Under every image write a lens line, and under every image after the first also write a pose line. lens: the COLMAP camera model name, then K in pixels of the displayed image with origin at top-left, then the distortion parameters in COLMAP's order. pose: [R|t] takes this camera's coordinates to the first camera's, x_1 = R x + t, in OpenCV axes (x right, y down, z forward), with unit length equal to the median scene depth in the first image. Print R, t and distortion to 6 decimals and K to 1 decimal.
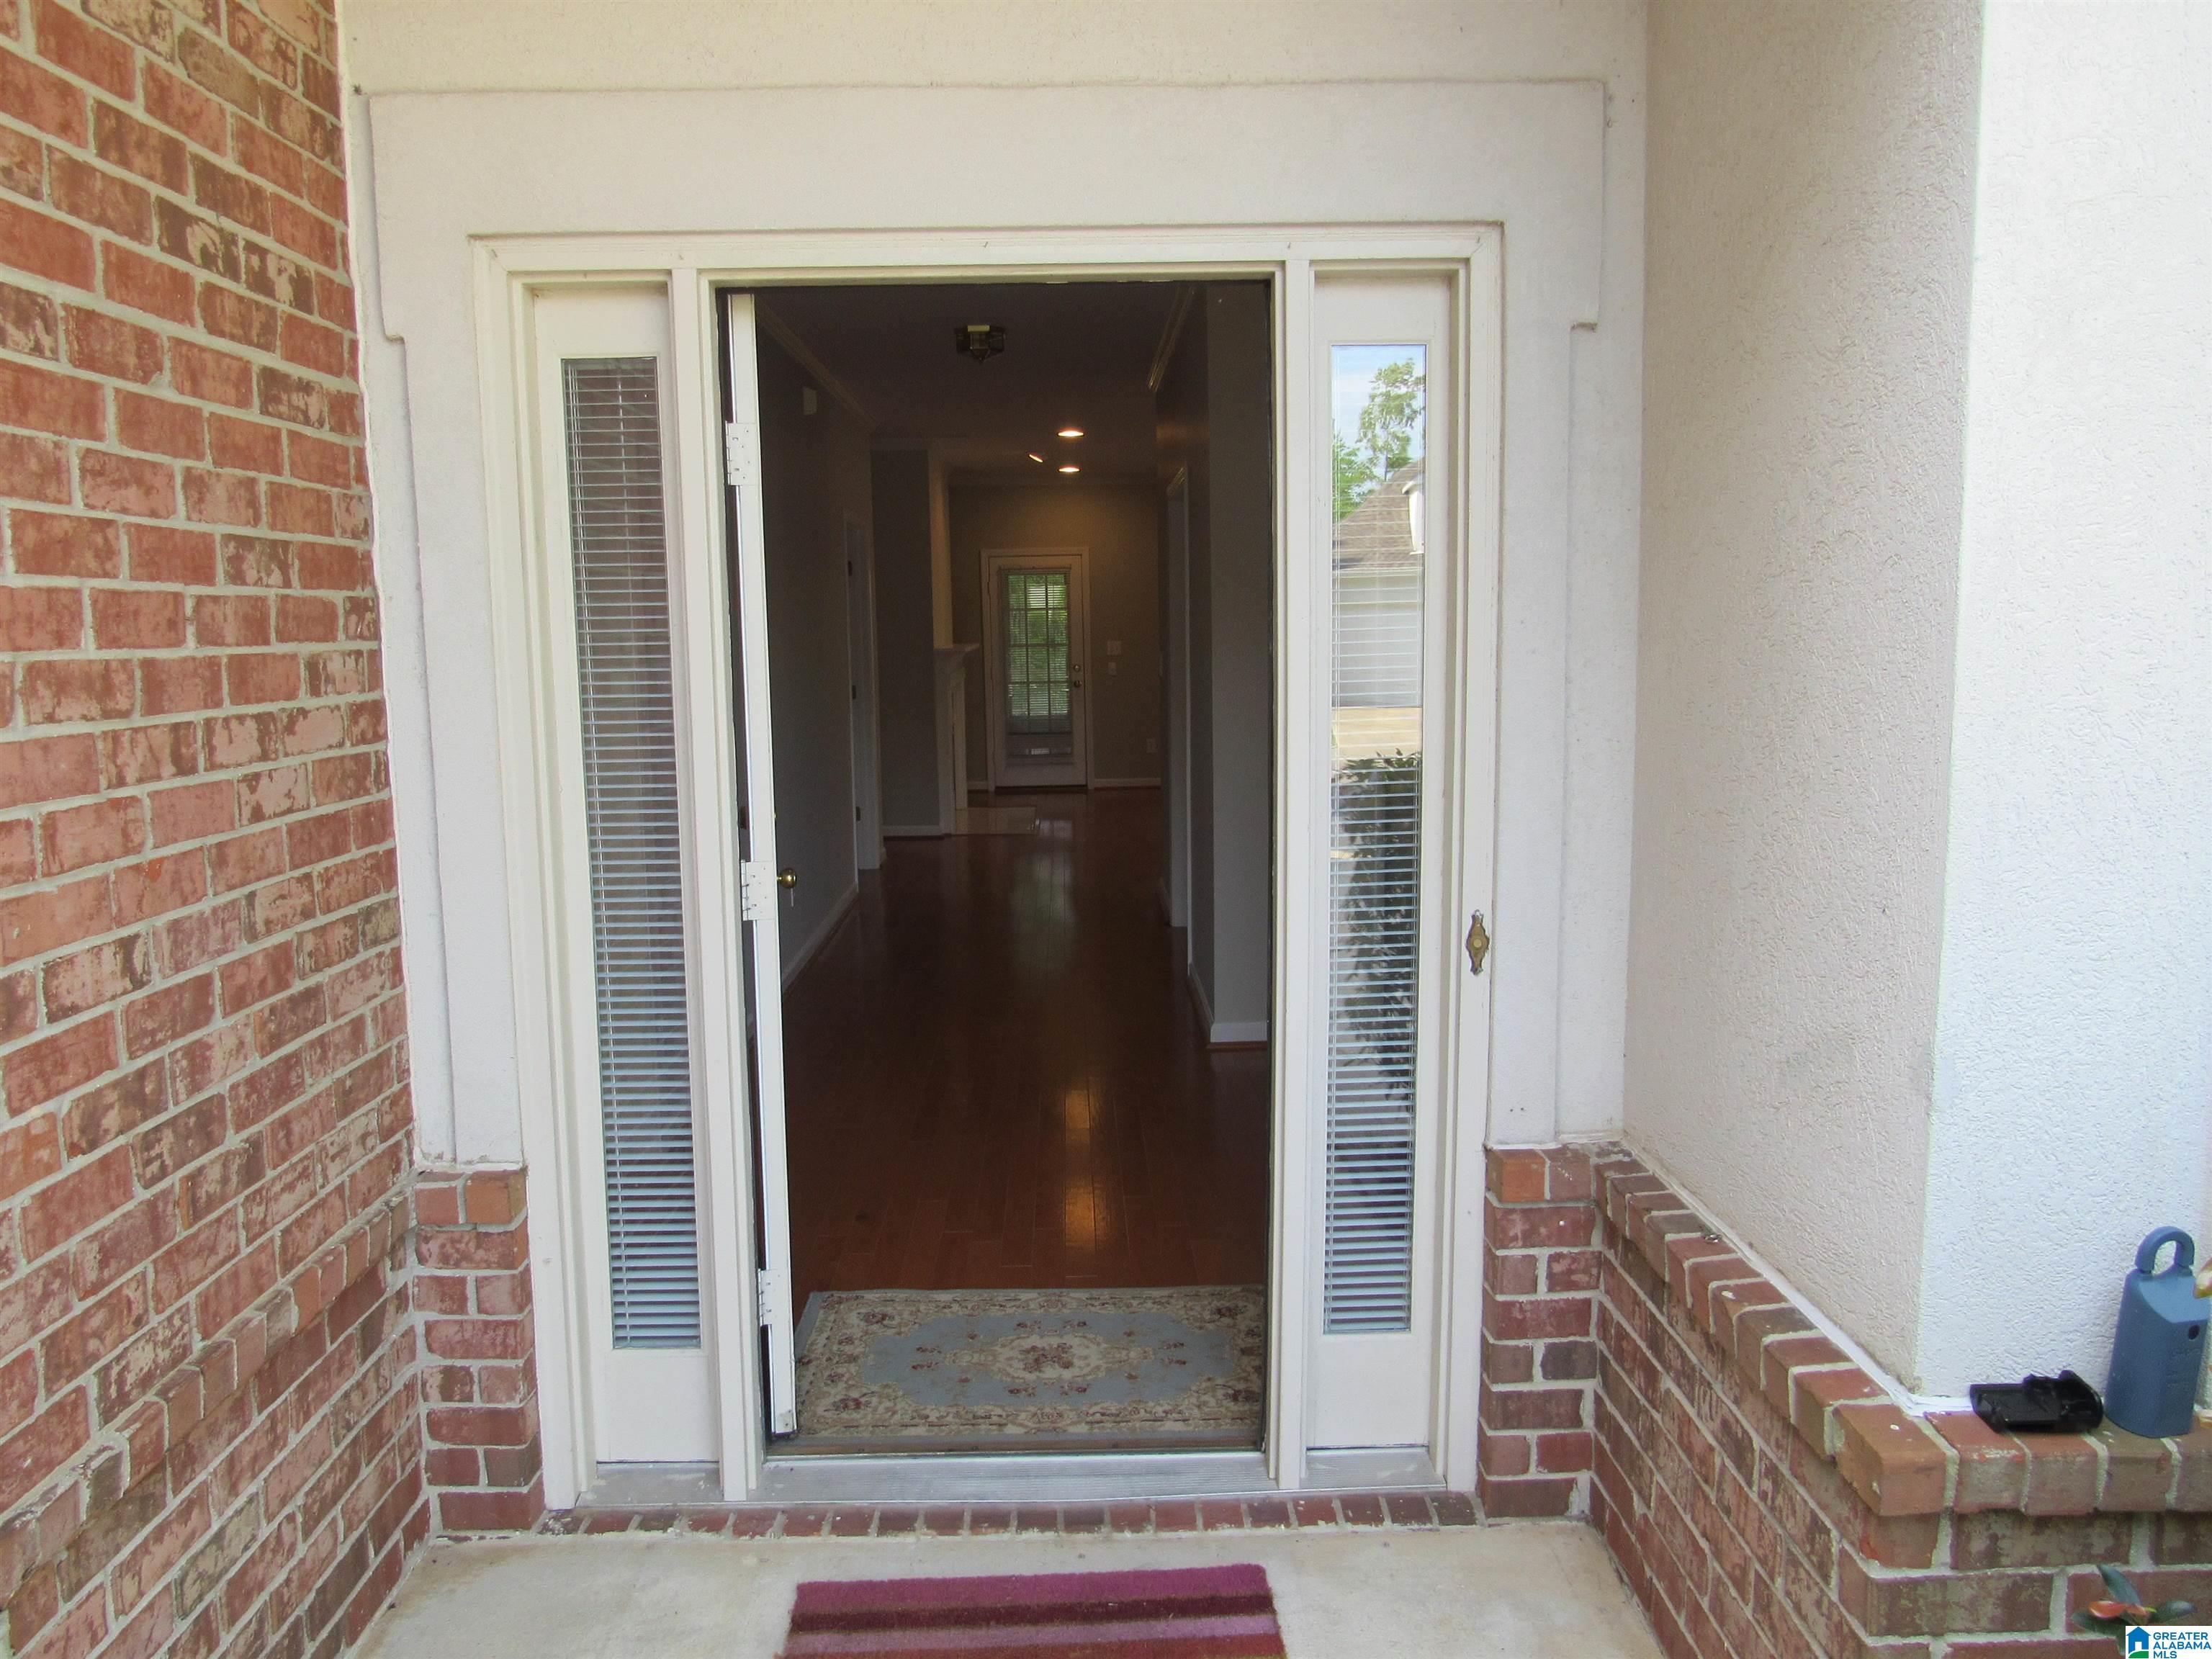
lens RADIAL K [[1602.3, 0, 1106.0], [0, 1602.3, 829.5], [0, 0, 1]] dist [0.000495, -0.001139]
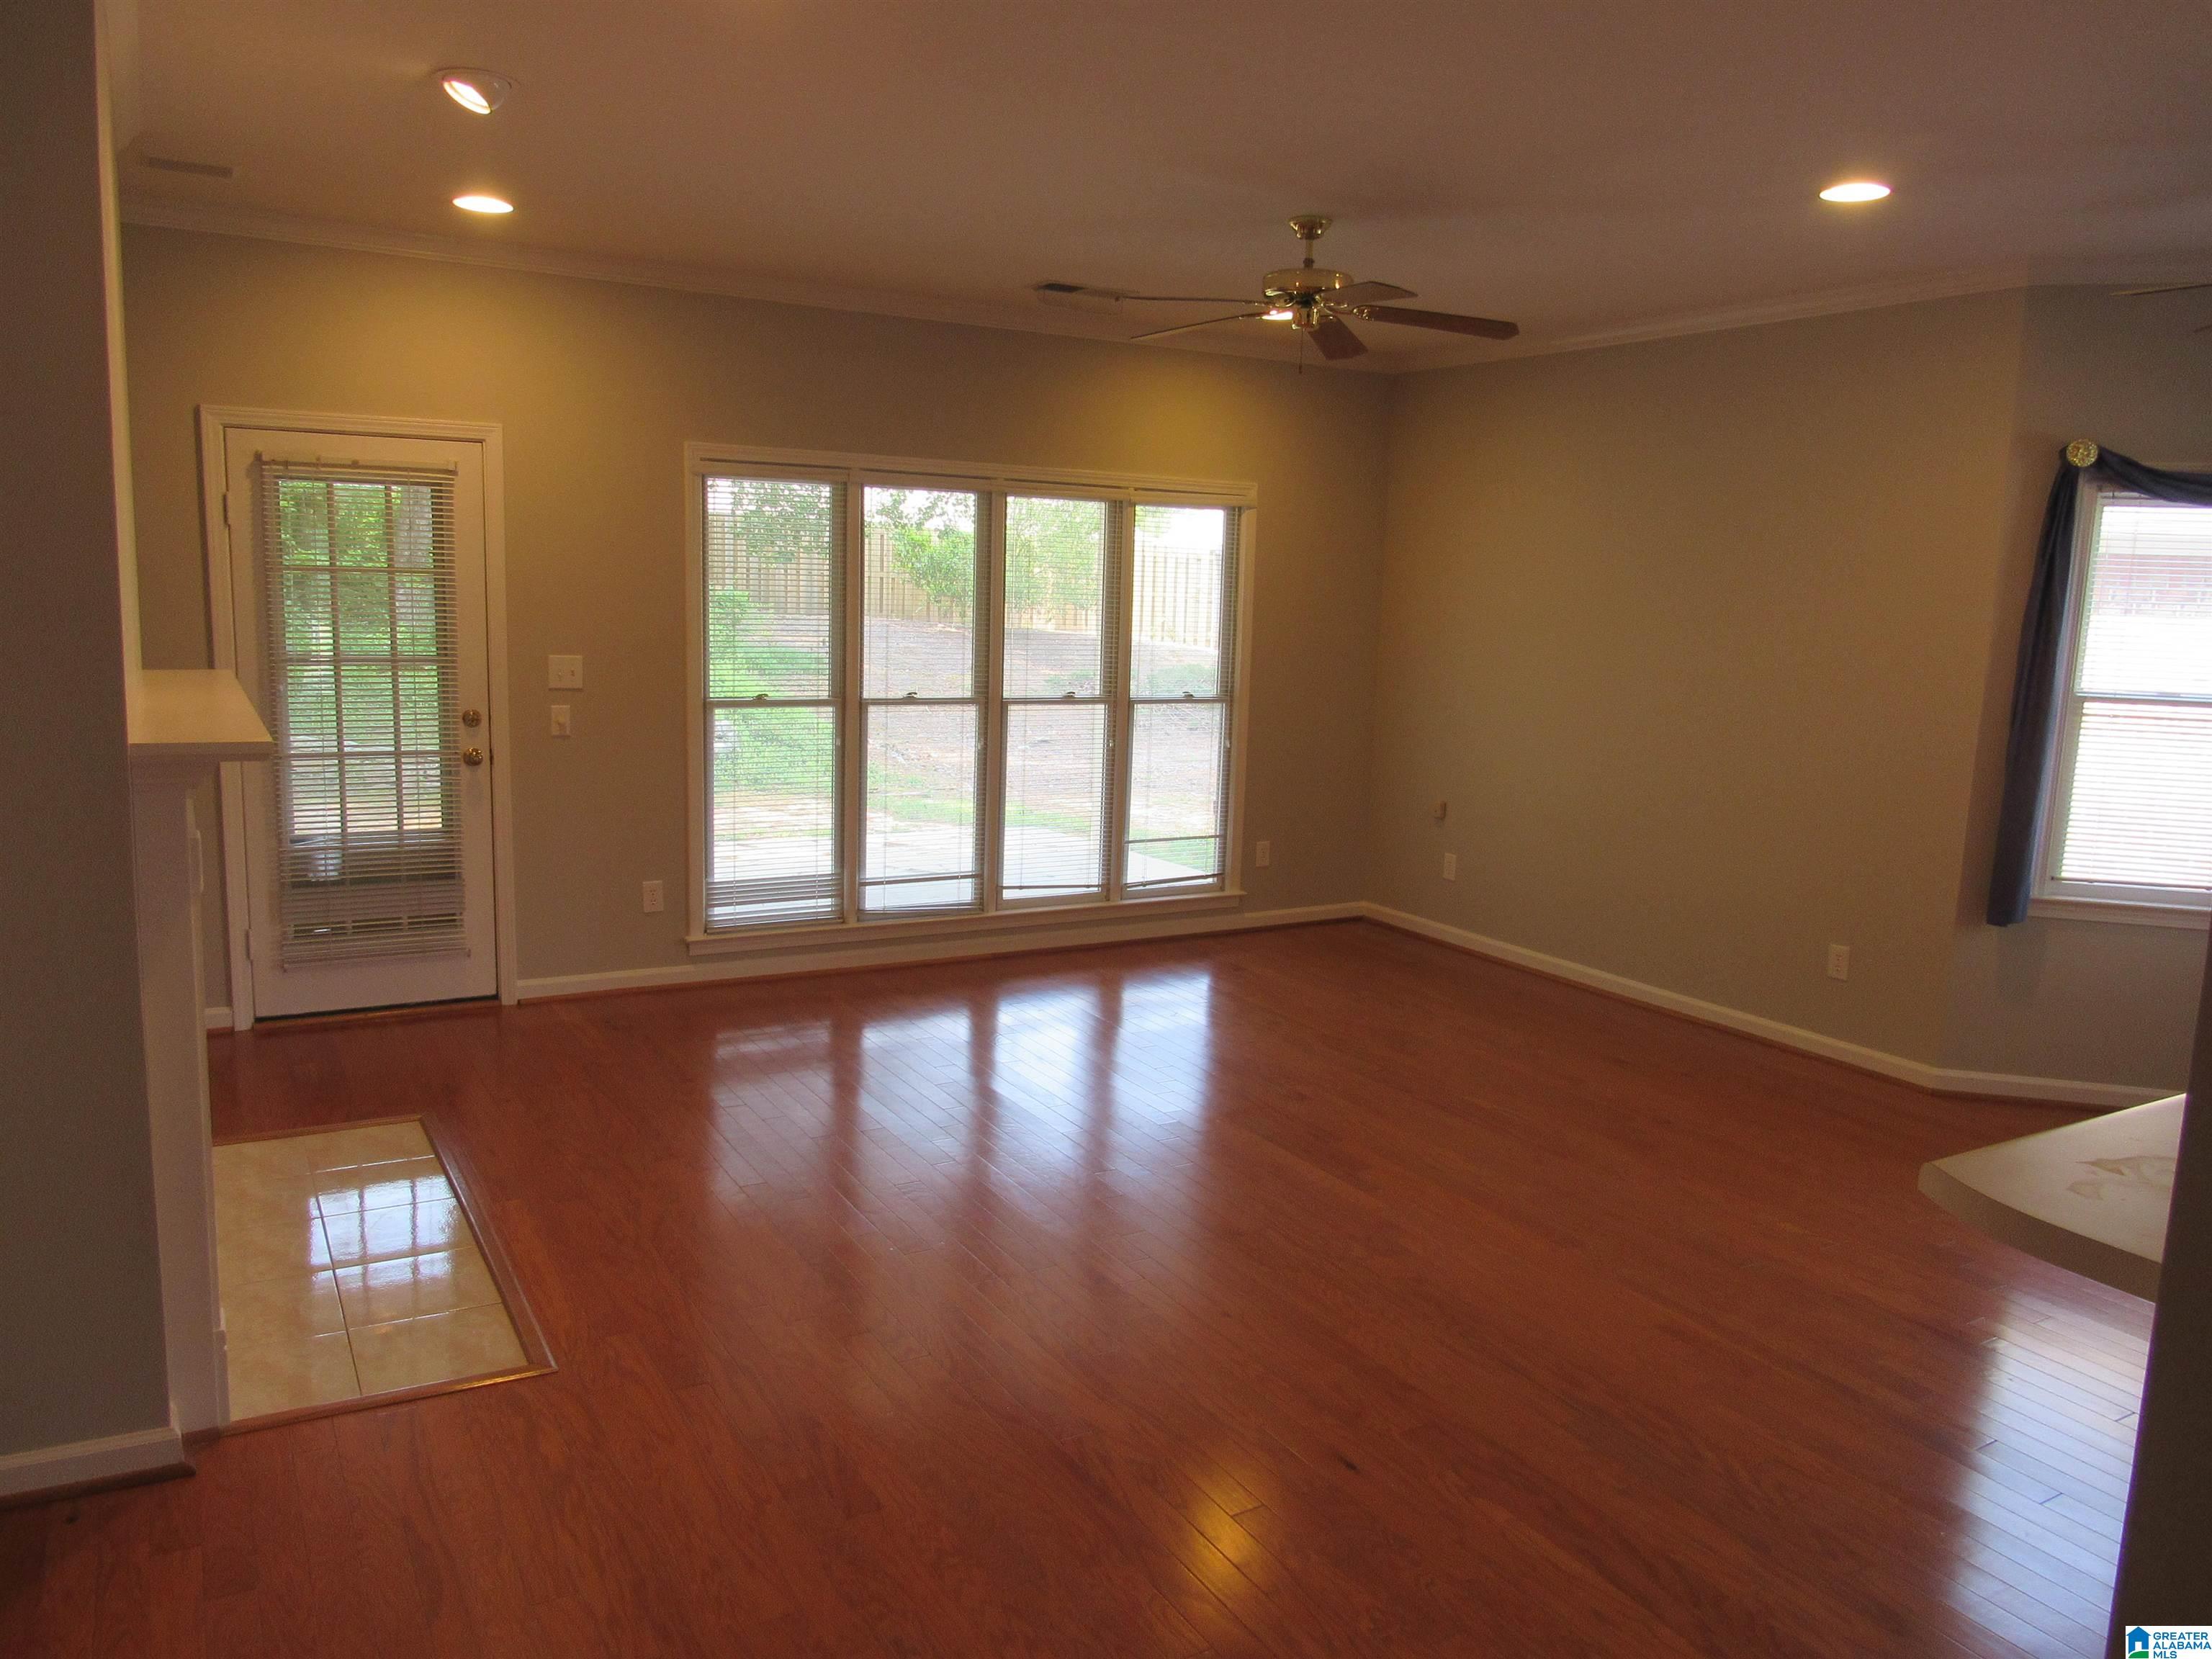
lens RADIAL K [[1602.3, 0, 1106.0], [0, 1602.3, 829.5], [0, 0, 1]] dist [0.000495, -0.001139]
pose [[0.874774, -0.031464, 0.483508, -0.075985], [0.025906, 0.999499, 0.018172, -0.074981], [-0.483837, -0.003371, 0.875151, 0.559502]]
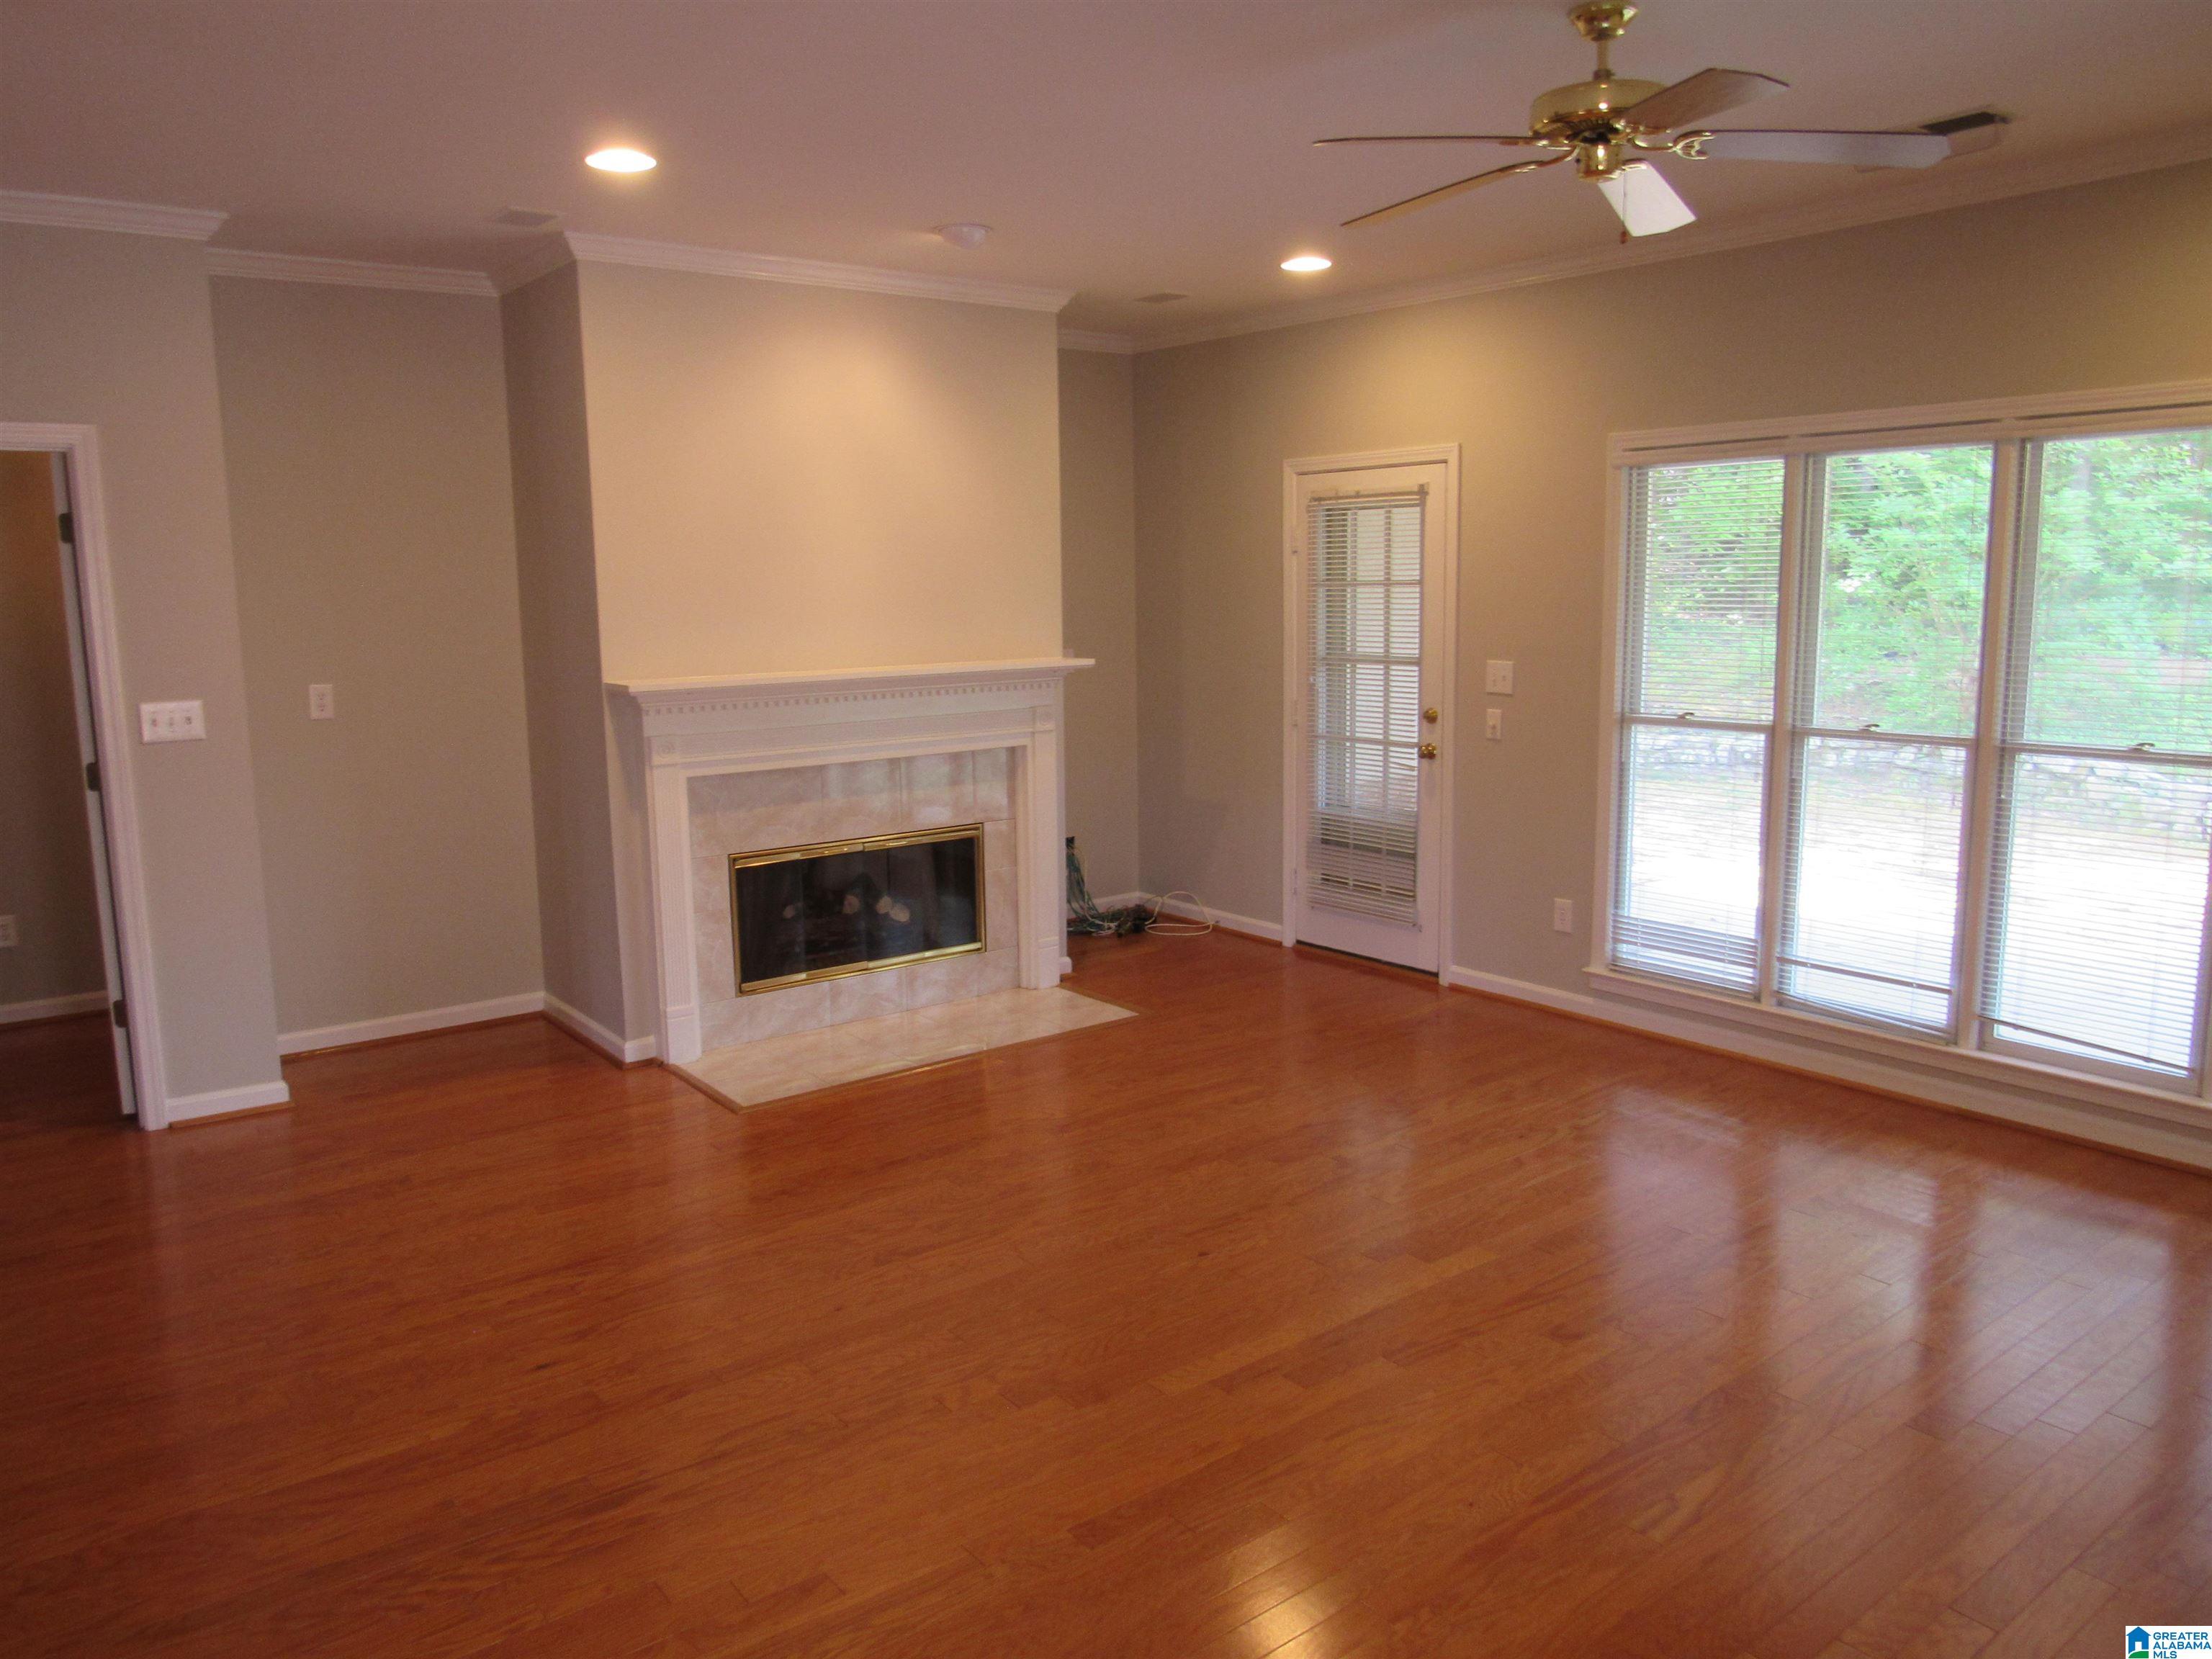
lens RADIAL K [[1602.3, 0, 1106.0], [0, 1602.3, 829.5], [0, 0, 1]] dist [0.000495, -0.001139]
pose [[0.595461, 0.133404, -0.792231, 0.288997], [-0.098116, 0.990811, 0.093096, -0.101880], [0.797371, 0.022296, 0.603078, 0.656017]]
